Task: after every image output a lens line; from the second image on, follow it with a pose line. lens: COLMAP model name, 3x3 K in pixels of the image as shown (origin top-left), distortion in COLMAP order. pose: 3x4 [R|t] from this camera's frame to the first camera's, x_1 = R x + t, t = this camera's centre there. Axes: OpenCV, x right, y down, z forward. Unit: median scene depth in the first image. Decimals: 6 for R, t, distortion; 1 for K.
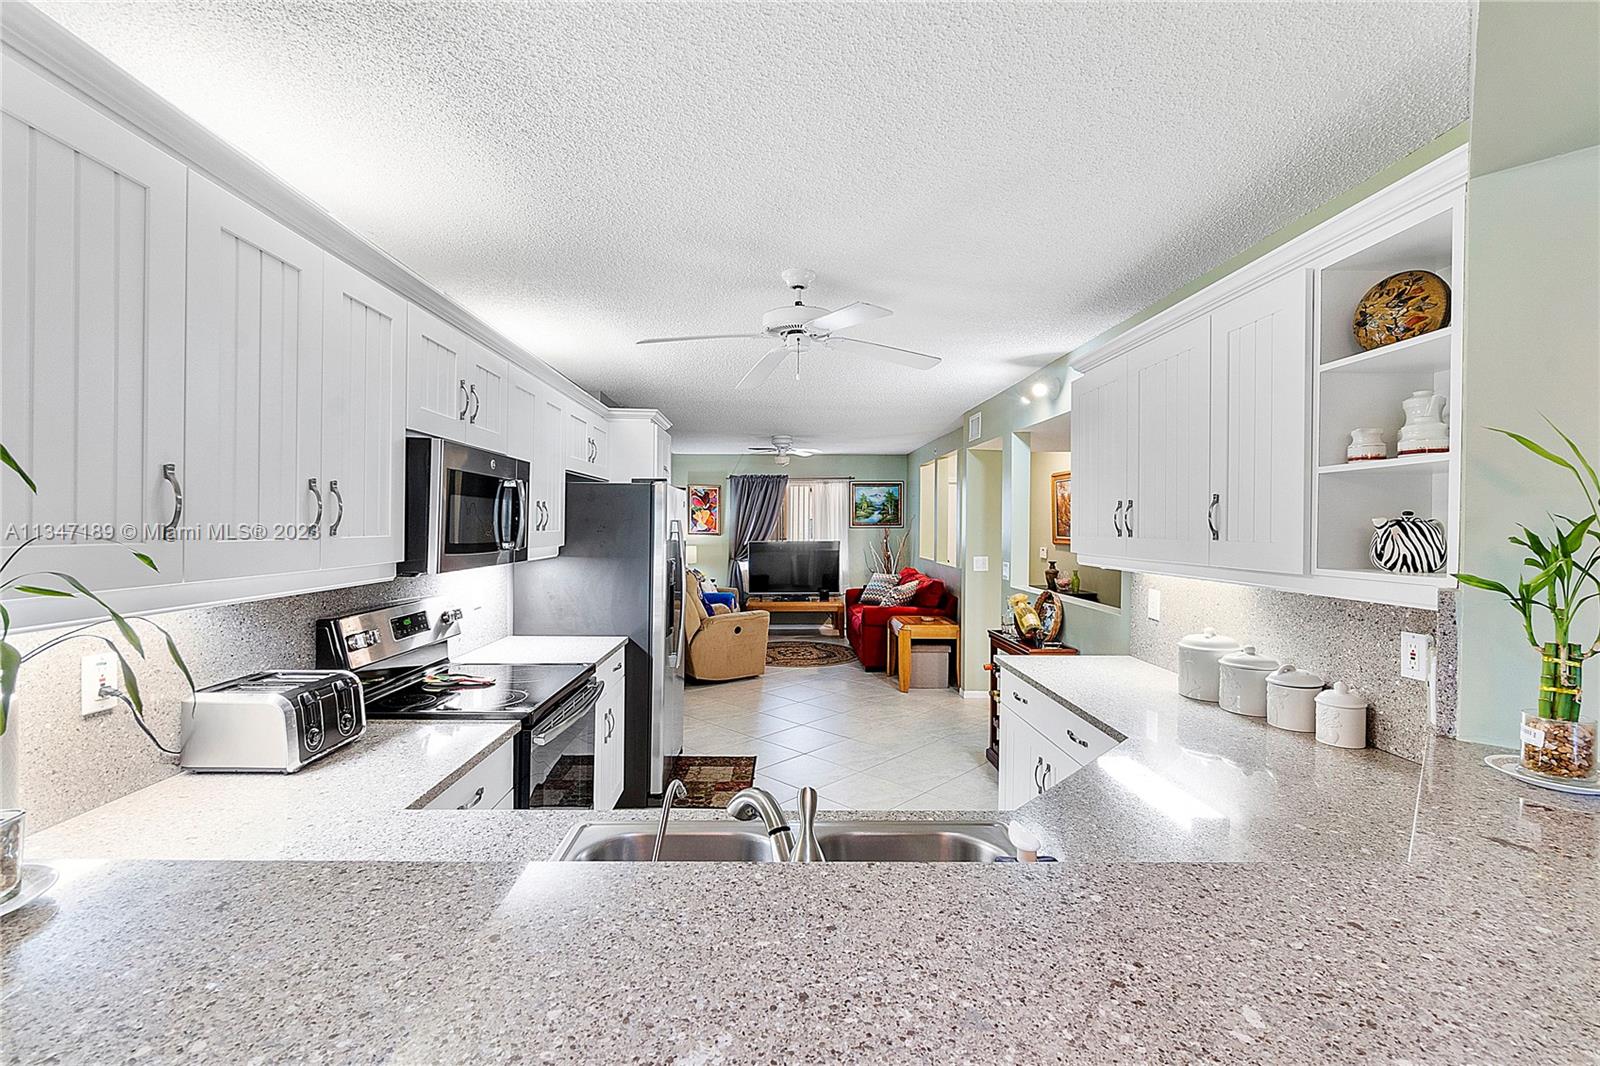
lens RADIAL K [[695.2, 0, 790.2], [0, 695.2, 529.7], [0, 0, 1]] dist [-0.000953, 0.000386]
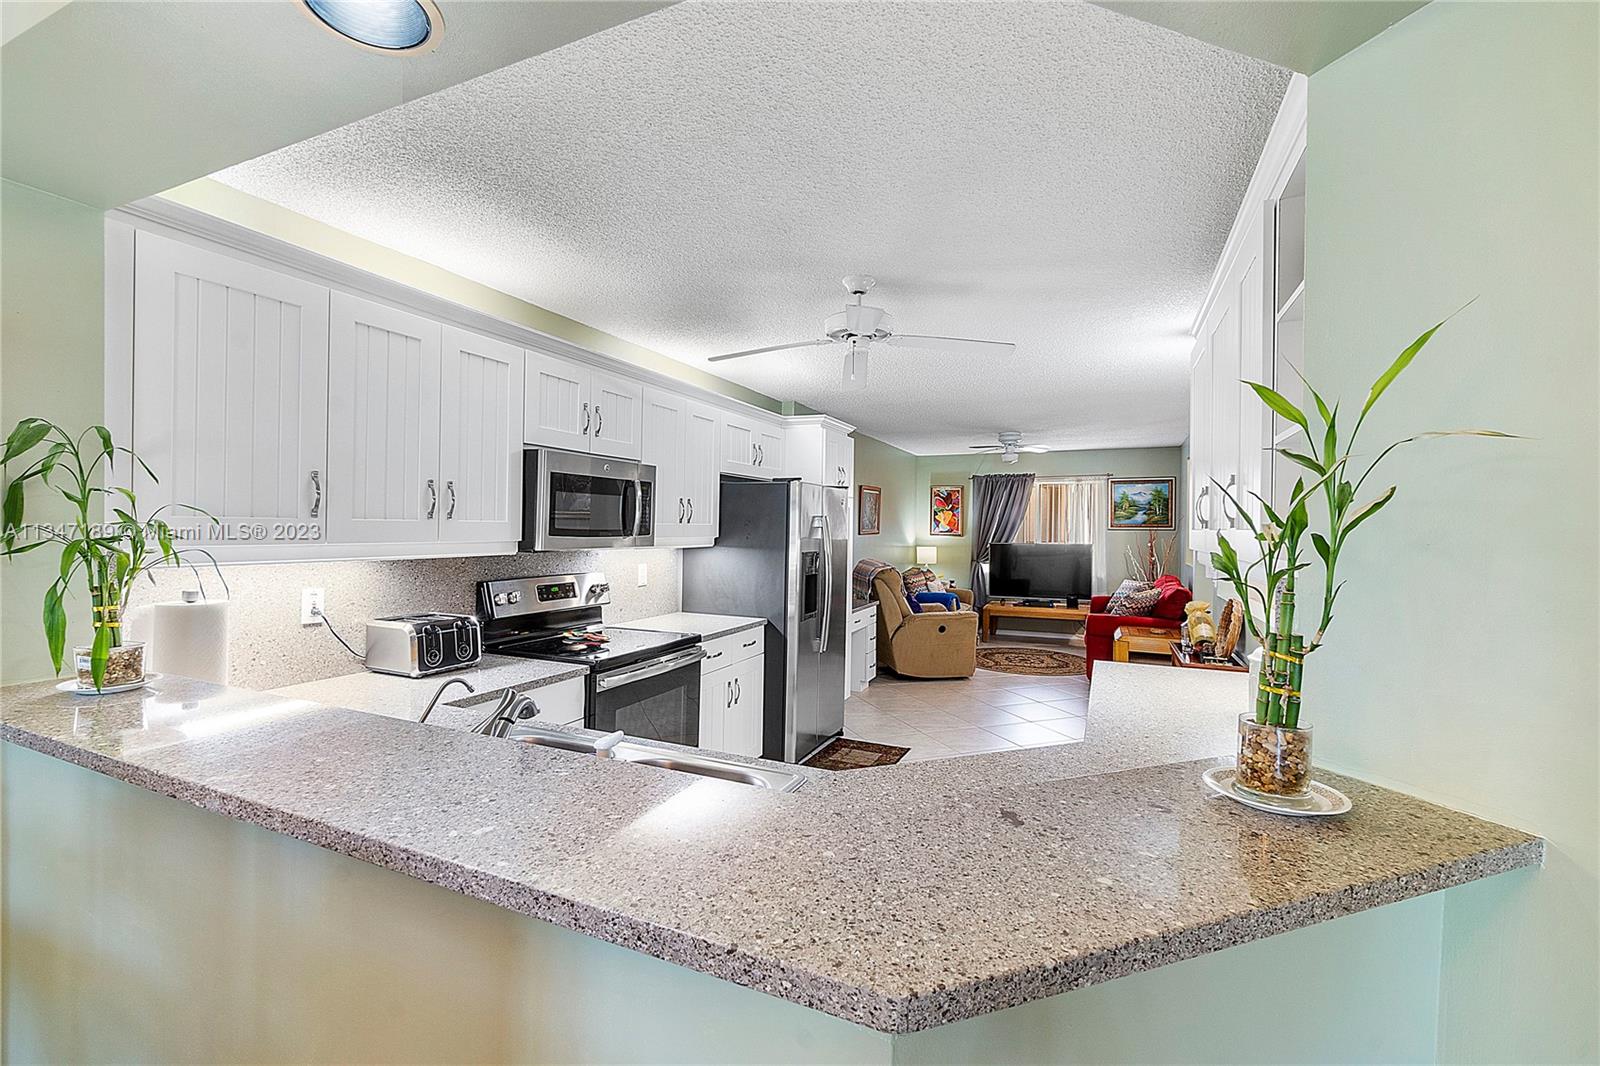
lens RADIAL K [[695.2, 0, 786.6], [0, 695.2, 531.3], [0, 0, 1]] dist [-0.000953, 0.000386]
pose [[0.902954, 0.007144, -0.429677, 0.155241], [-0.008887, 0.999958, -0.002050, 0.007942], [0.429644, 0.005670, 0.902980, -0.001028]]
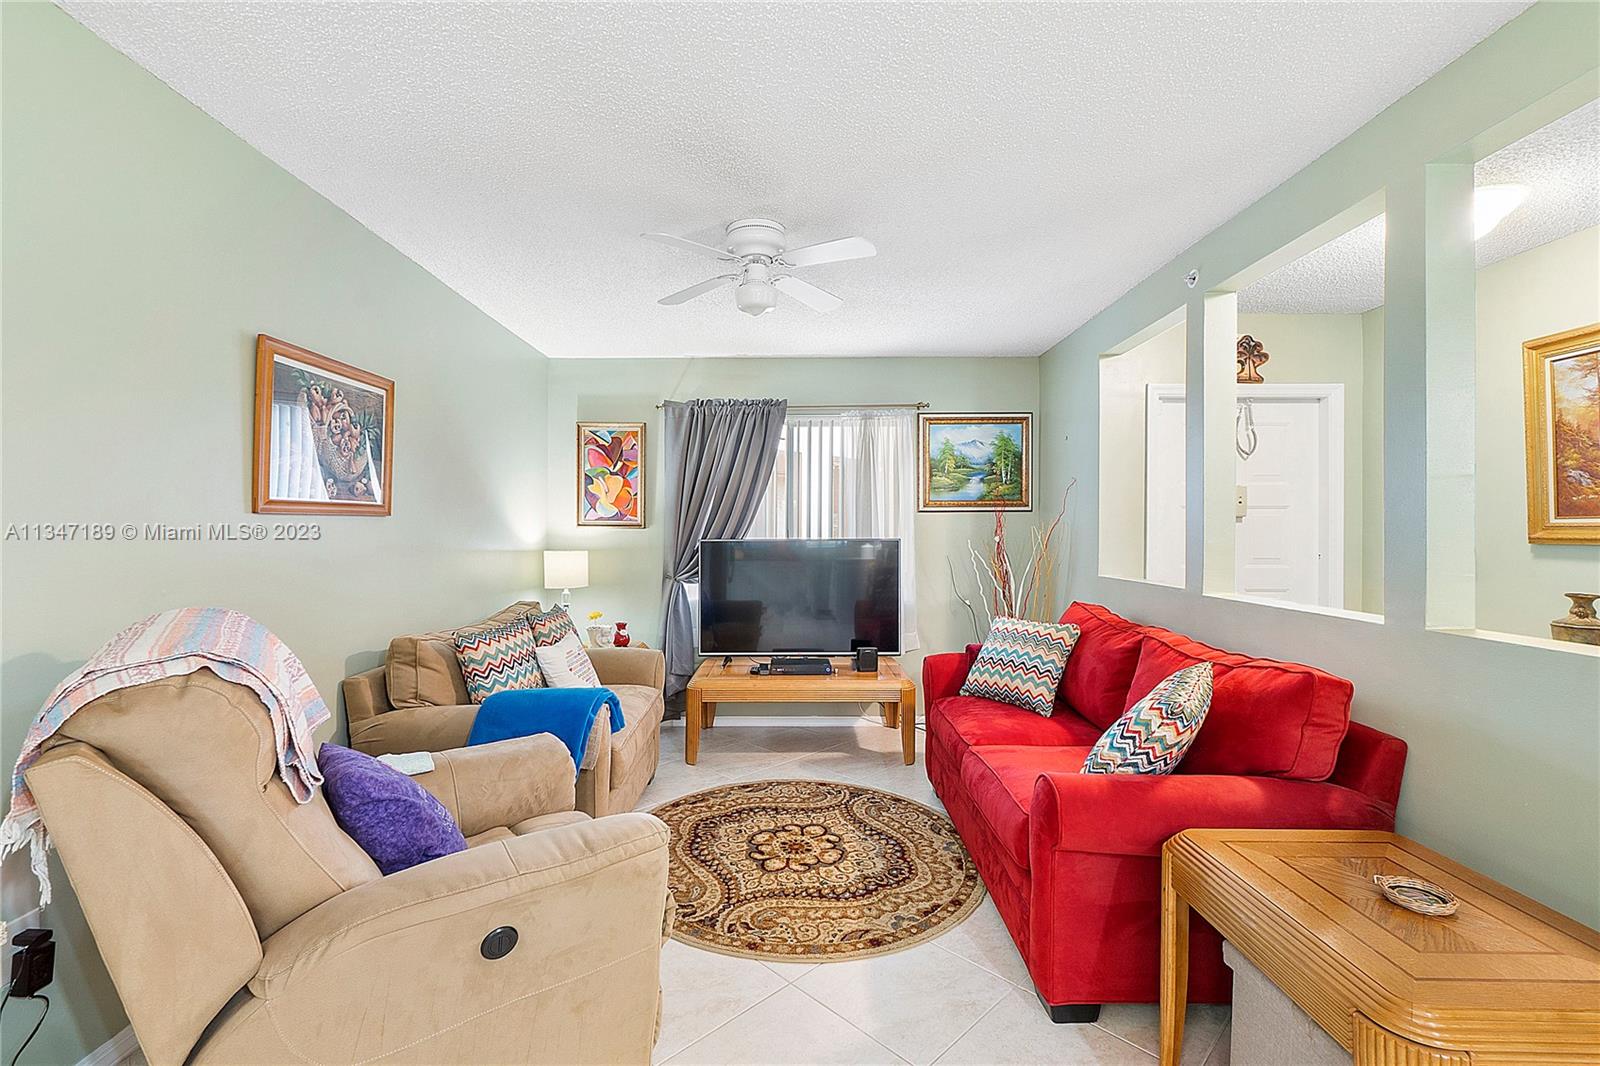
lens RADIAL K [[695.2, 0, 794.3], [0, 695.2, 528.5], [0, 0, 1]] dist [-0.000953, 0.000386]
pose [[0.999601, -0.002944, -0.028107, 0.022896], [0.002675, 0.999950, -0.009601, 0.020588], [0.028134, 0.009522, 0.999559, 0.835462]]
